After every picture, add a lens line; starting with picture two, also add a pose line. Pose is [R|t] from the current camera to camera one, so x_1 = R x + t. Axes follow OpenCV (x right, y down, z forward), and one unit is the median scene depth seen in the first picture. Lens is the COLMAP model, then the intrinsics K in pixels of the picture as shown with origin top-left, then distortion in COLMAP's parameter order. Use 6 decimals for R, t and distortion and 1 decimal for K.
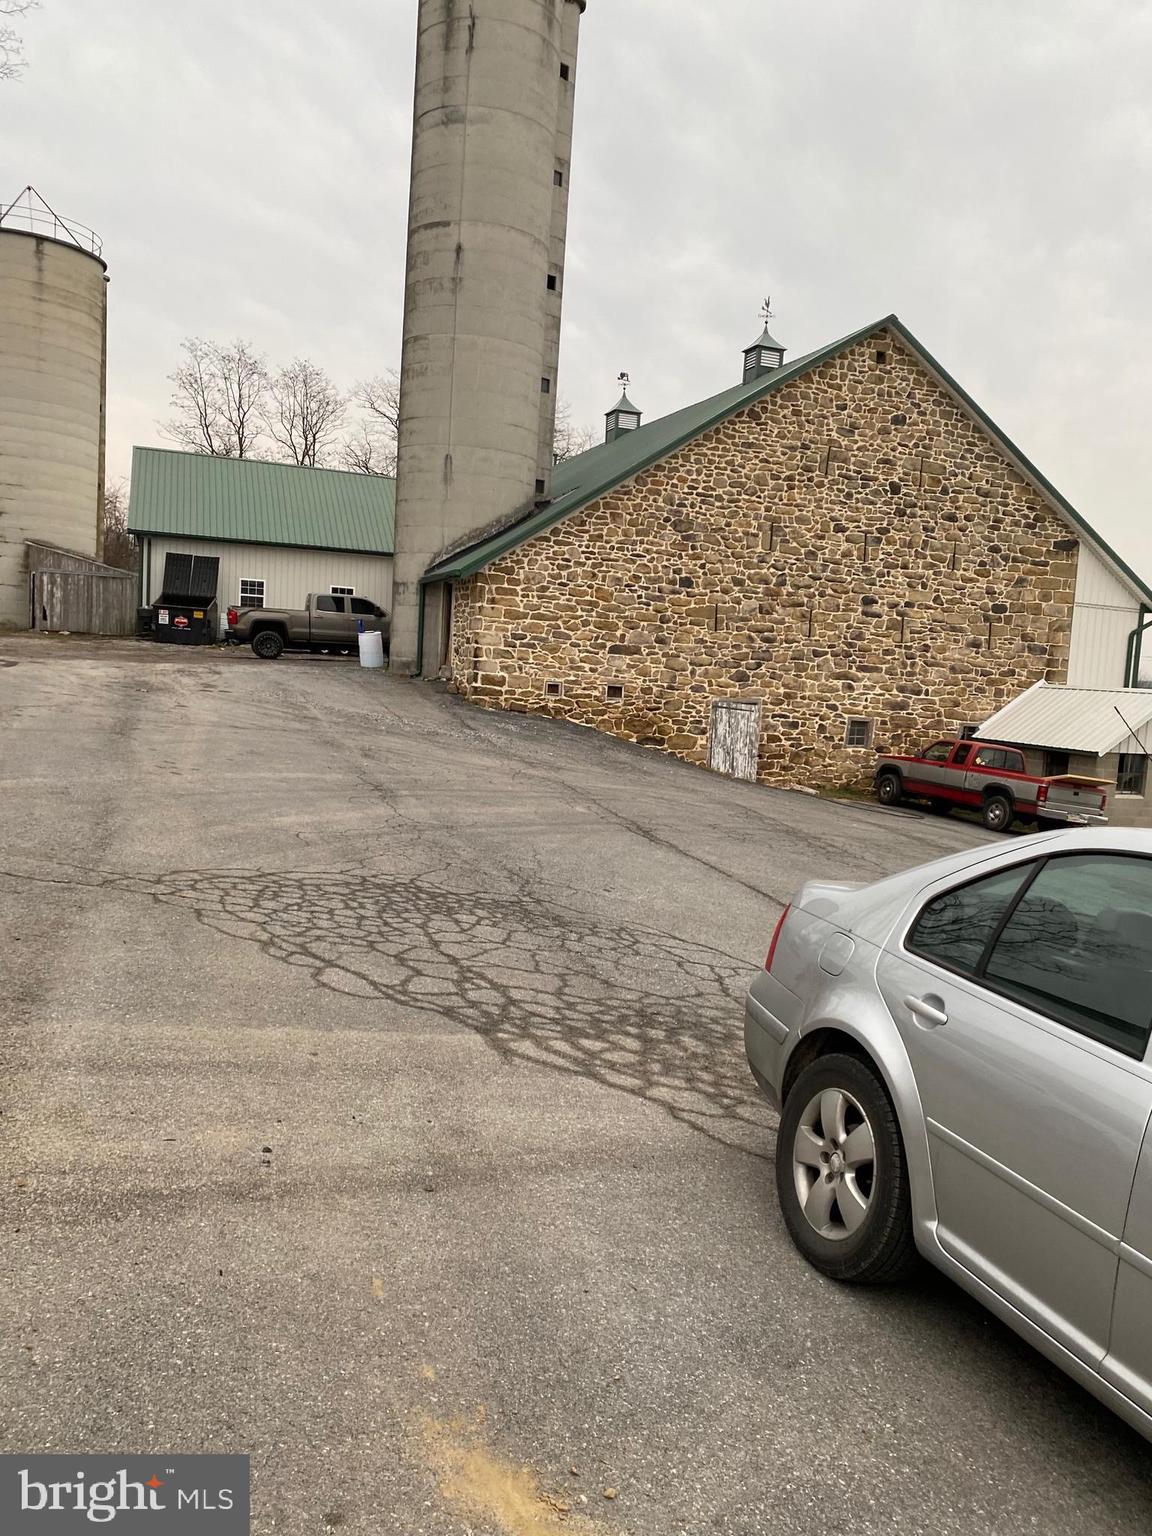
lens RADIAL K [[1169.0, 0, 575.5], [0, 1169.0, 739.9], [0, 0, 1]] dist [0.113134, -0.137308]
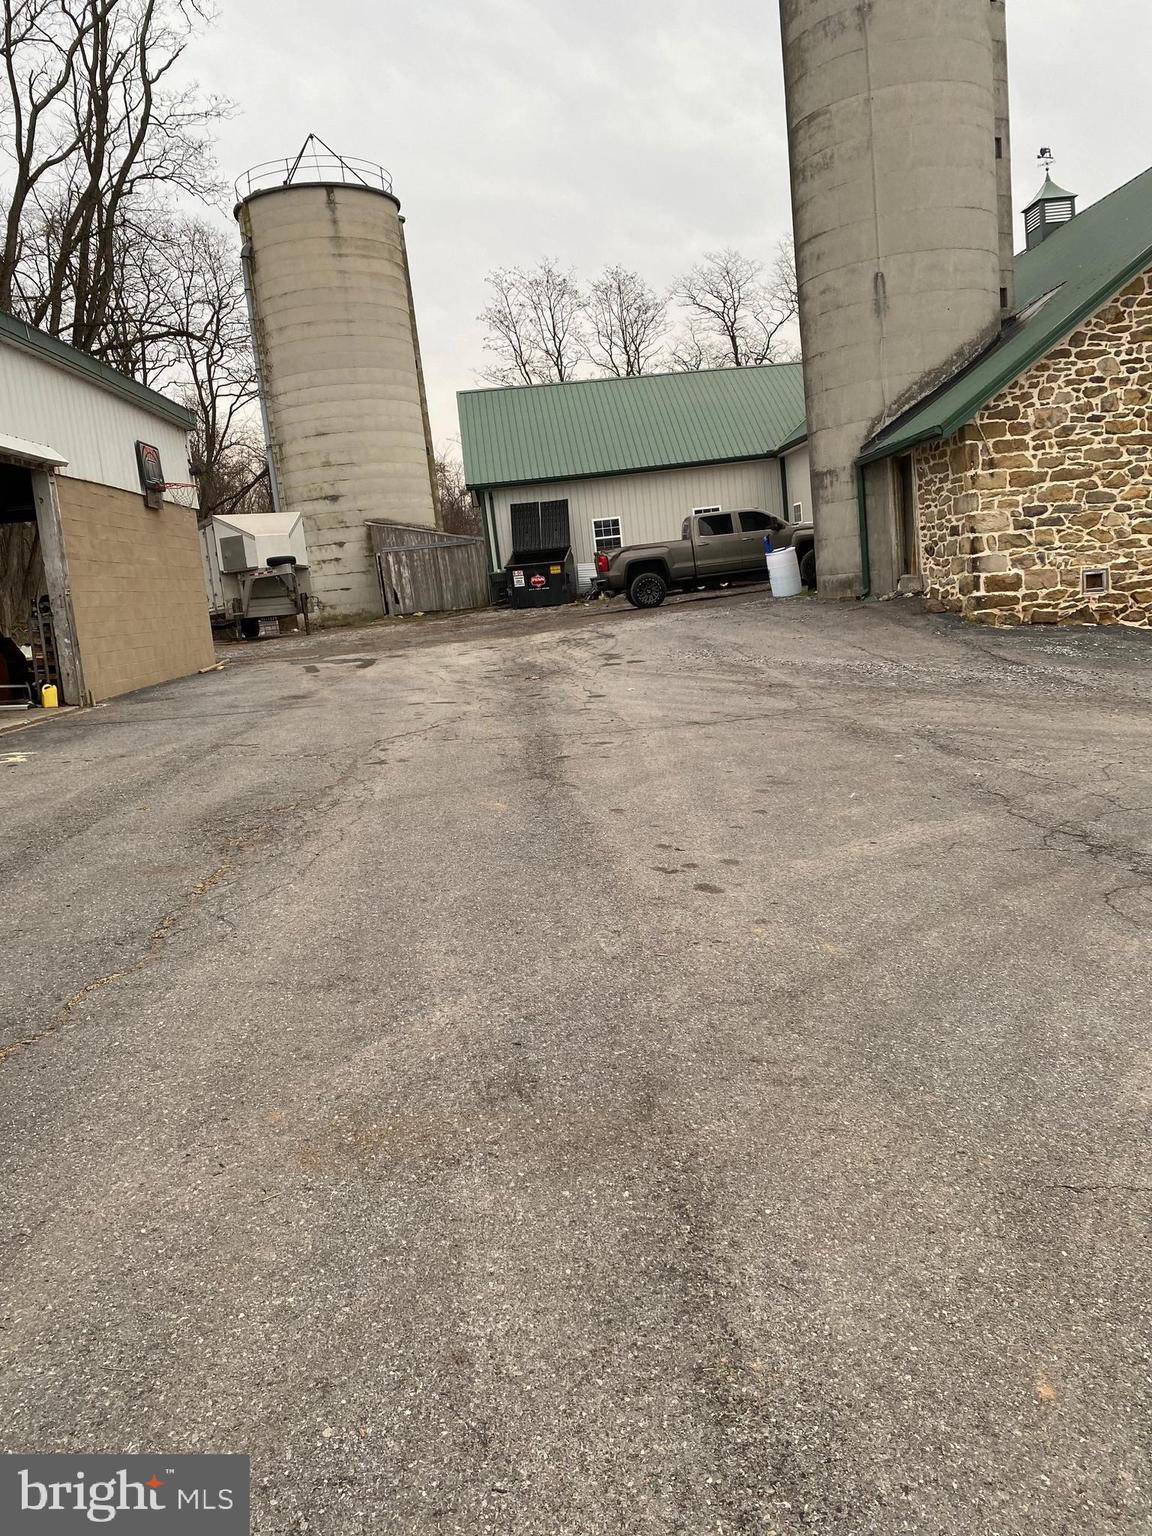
lens RADIAL K [[1169.0, 0, 575.5], [0, 1169.0, 739.9], [0, 0, 1]] dist [0.113134, -0.137308]
pose [[0.950925, -0.126465, -0.282398, -0.101754], [0.143686, 0.988772, 0.041037, -0.020779], [0.274038, -0.079600, 0.958419, 0.226475]]
